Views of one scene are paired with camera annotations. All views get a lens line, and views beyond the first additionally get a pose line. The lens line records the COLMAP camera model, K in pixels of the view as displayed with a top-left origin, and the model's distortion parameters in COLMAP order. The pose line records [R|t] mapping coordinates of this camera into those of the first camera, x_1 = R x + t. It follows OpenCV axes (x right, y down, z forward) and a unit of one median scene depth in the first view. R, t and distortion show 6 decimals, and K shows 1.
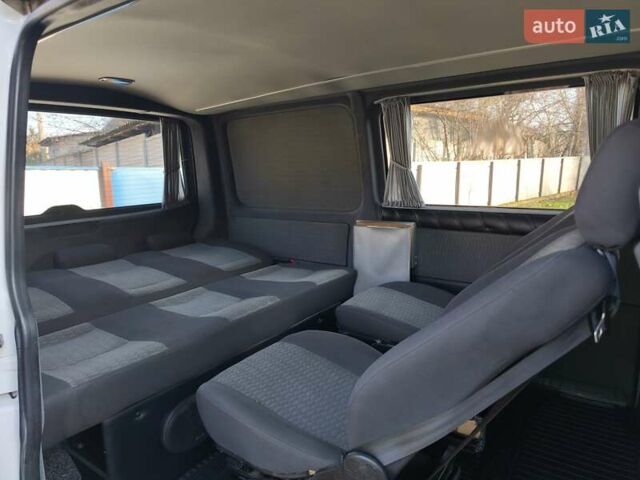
lens RADIAL K [[438.5, 0, 321.4], [0, 438.5, 248.2], [0, 0, 1]] dist [0.006502, 0.001722]
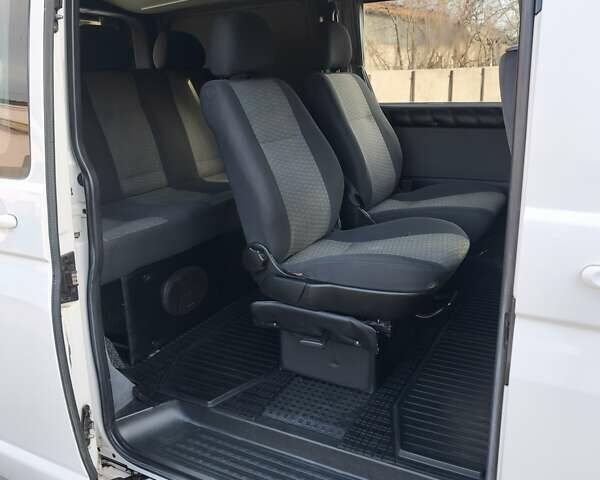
lens RADIAL K [[555.9, 0, 300.0], [0, 555.9, 240.0], [0, 0, 1]] dist [0.074244, -0.158646]
pose [[0.994549, -0.040868, 0.095924, -0.082877], [0.032149, 0.995356, 0.090736, 0.091423], [-0.099187, -0.087158, 0.991244, -0.301523]]
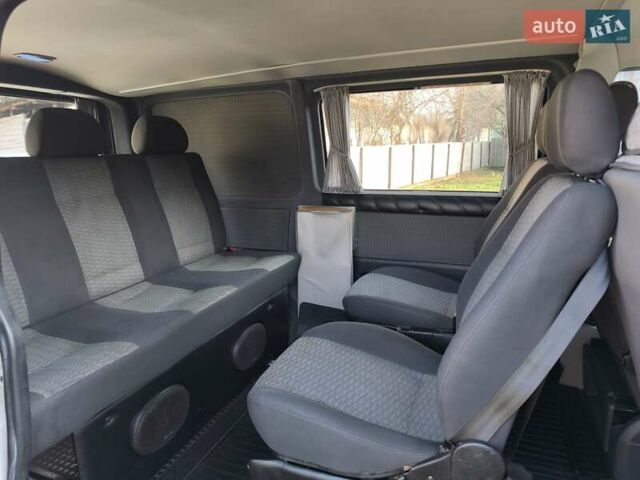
lens RADIAL K [[440.5, 0, 320.0], [0, 440.5, 240.0], [0, 0, 1]] dist [0.010914, 0.001463]
pose [[0.974283, -0.044149, 0.220962, -0.097850], [0.040843, 0.998975, 0.019510, -0.002980], [-0.221597, -0.009984, 0.975087, -0.009819]]
